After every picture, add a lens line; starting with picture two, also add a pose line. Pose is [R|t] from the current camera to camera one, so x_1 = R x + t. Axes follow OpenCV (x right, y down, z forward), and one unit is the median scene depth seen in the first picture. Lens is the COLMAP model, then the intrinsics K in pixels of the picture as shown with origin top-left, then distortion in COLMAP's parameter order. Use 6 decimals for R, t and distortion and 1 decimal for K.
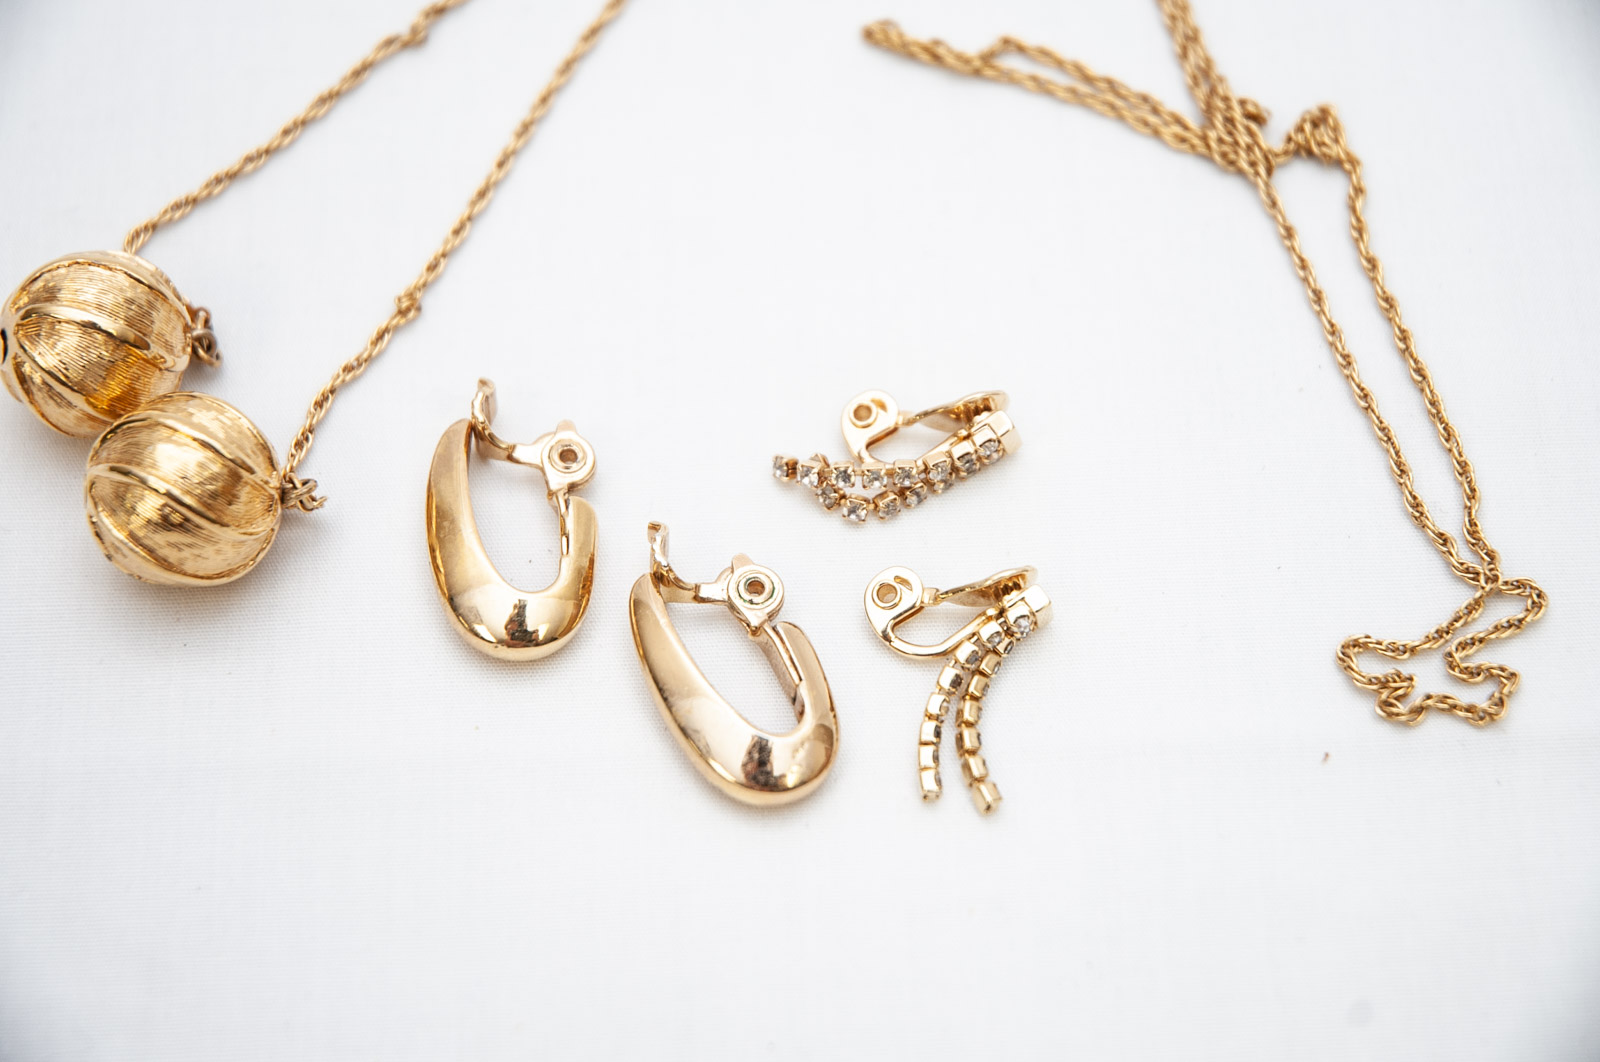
lens RADIAL K [[3212.5, 0, 800.0], [0, 3212.5, 531.0], [0, 0, 1]] dist [-0.083584, -0.001424]
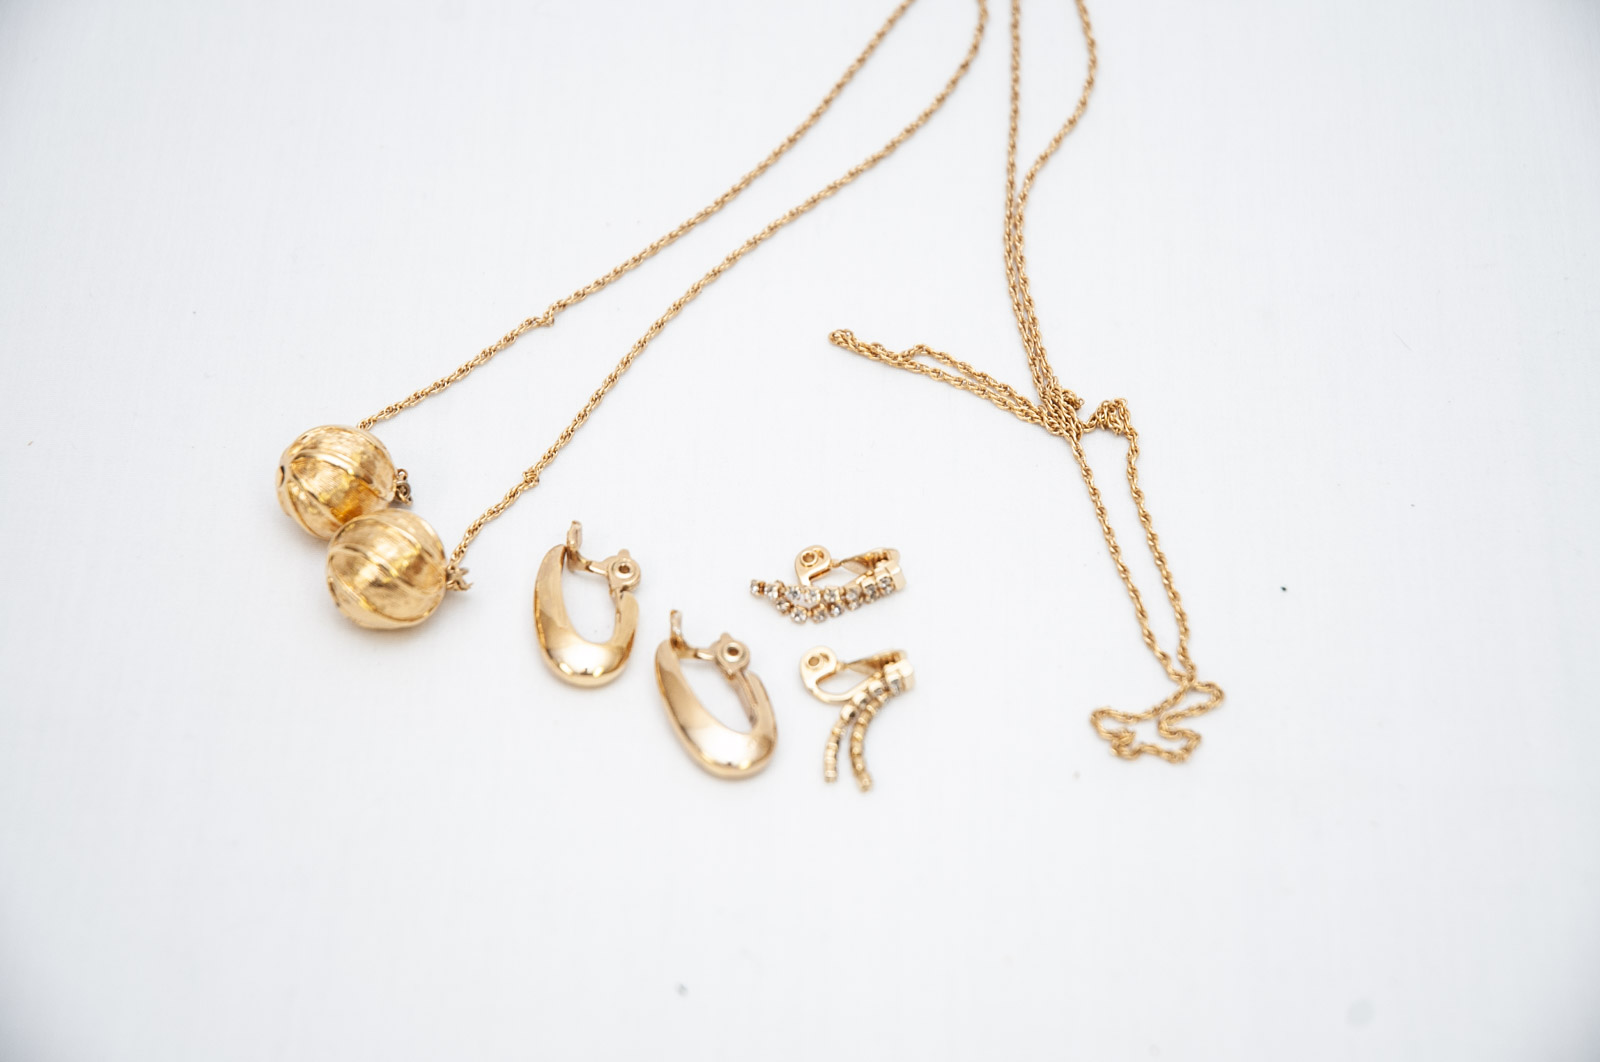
lens RADIAL K [[3263.5, 0, 800.0], [0, 3263.5, 531.0], [0, 0, 1]] dist [-0.018163, 0.121713]
pose [[0.997535, 0.067169, -0.020285, 0.047782], [-0.069502, 0.985562, -0.154392, 0.204093], [0.009622, 0.155421, 0.987801, -0.620073]]
